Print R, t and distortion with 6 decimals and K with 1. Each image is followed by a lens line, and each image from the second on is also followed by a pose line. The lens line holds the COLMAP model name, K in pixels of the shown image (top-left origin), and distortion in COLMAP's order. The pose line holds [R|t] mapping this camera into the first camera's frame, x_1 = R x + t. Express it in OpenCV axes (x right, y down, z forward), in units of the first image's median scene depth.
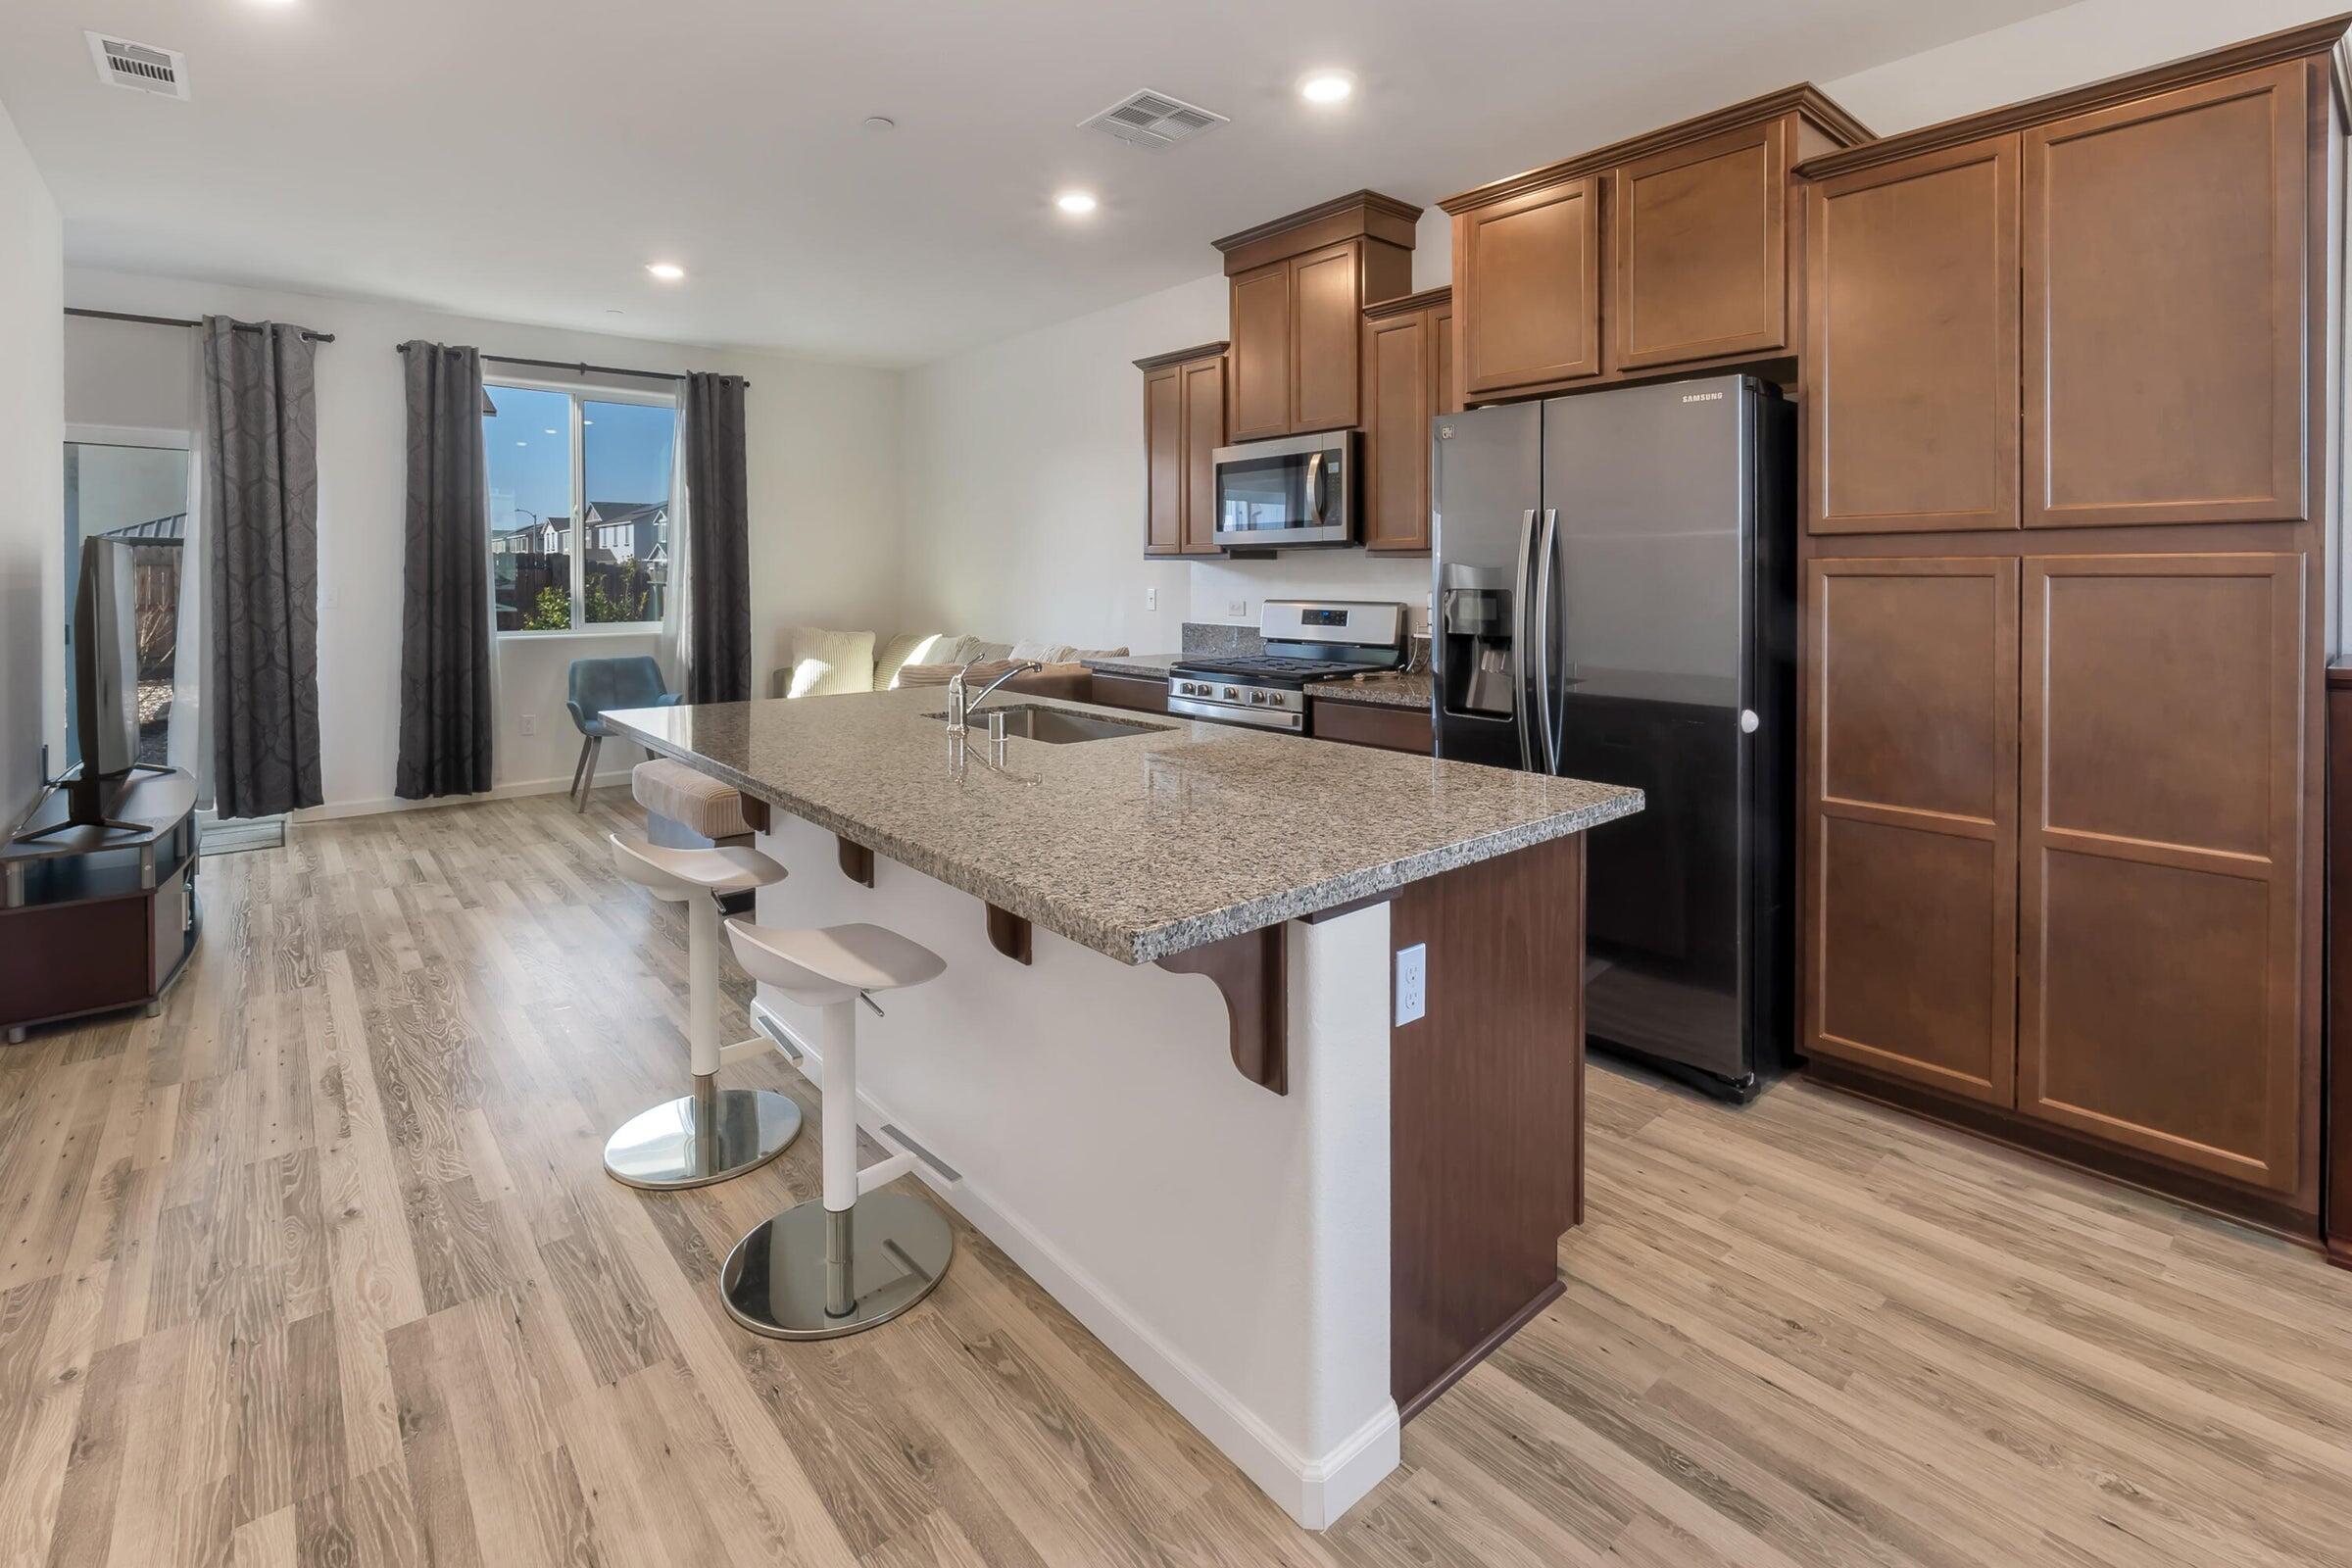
lens RADIAL K [[1061.3, 0, 1168.2], [0, 1061.3, 664.9], [0, 0, 1]] dist [-0.001914, 0.000960]
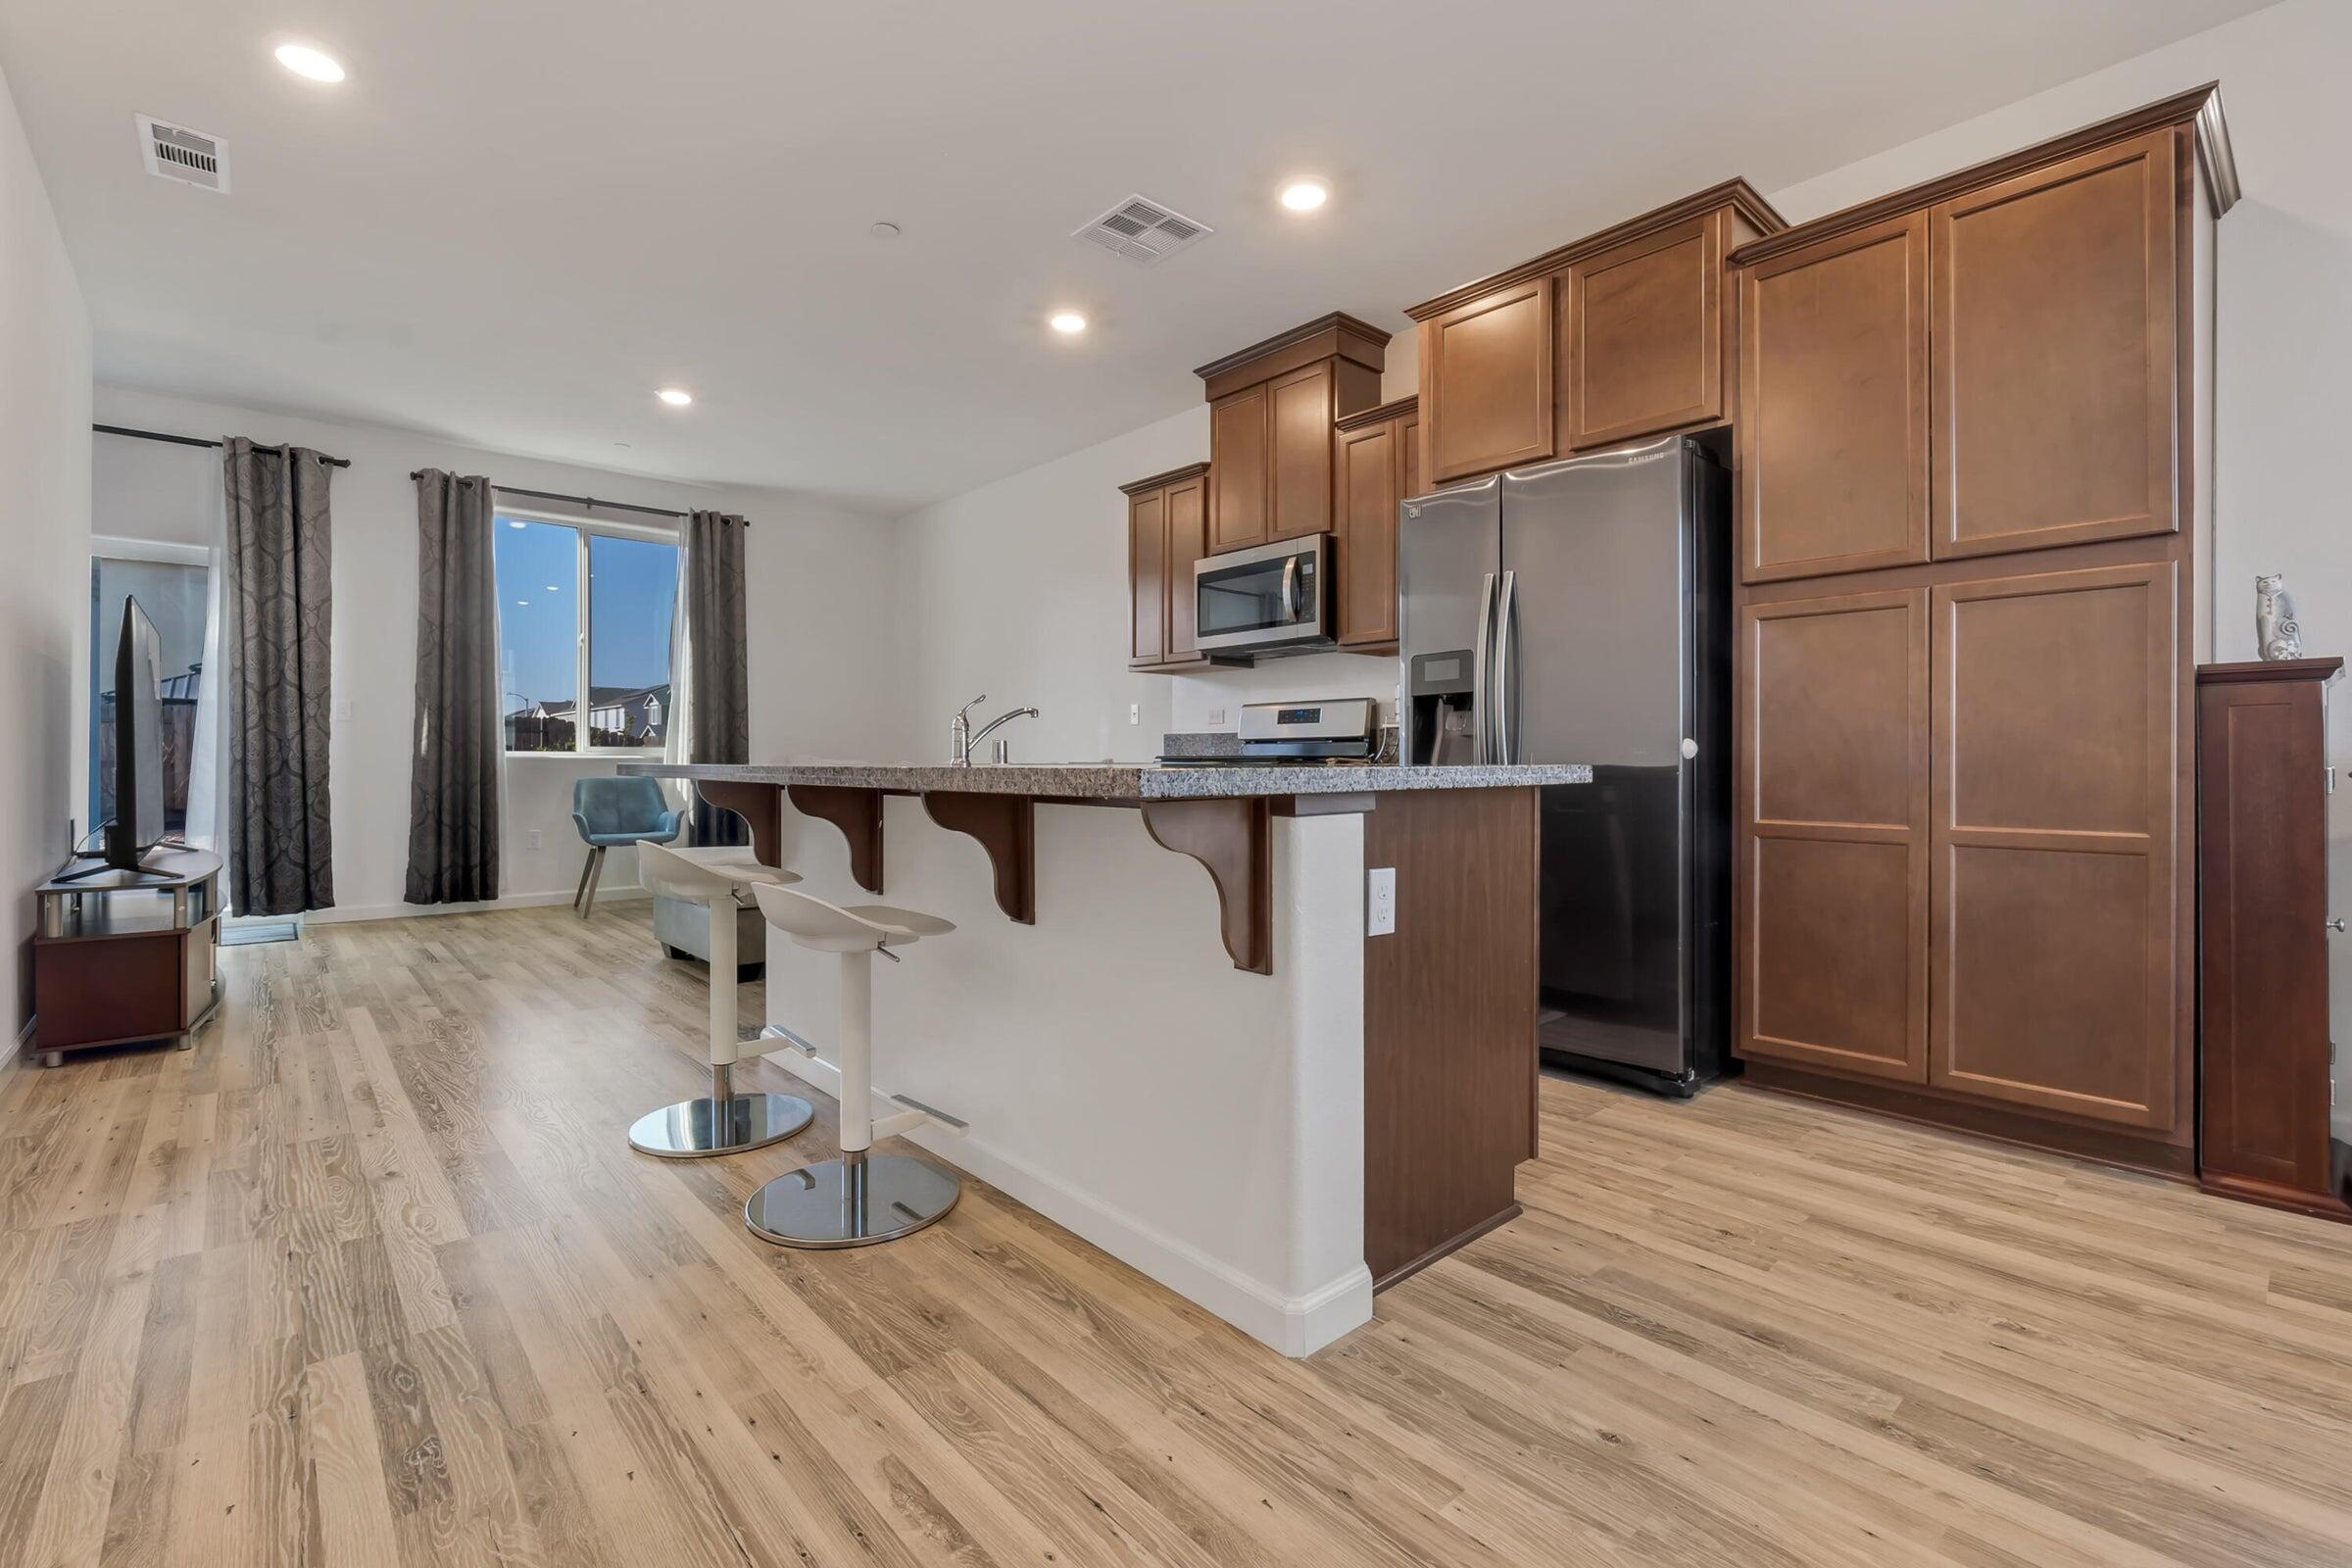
lens RADIAL K [[1026.3, 0, 1165.8], [0, 1026.3, 838.4], [0, 0, 1]] dist [0.000110, -0.000059]
pose [[0.999763, 0.004135, 0.021395, -0.014414], [-0.003845, 0.999900, -0.013598, 0.173322], [-0.021449, 0.013513, 0.999679, -0.047703]]
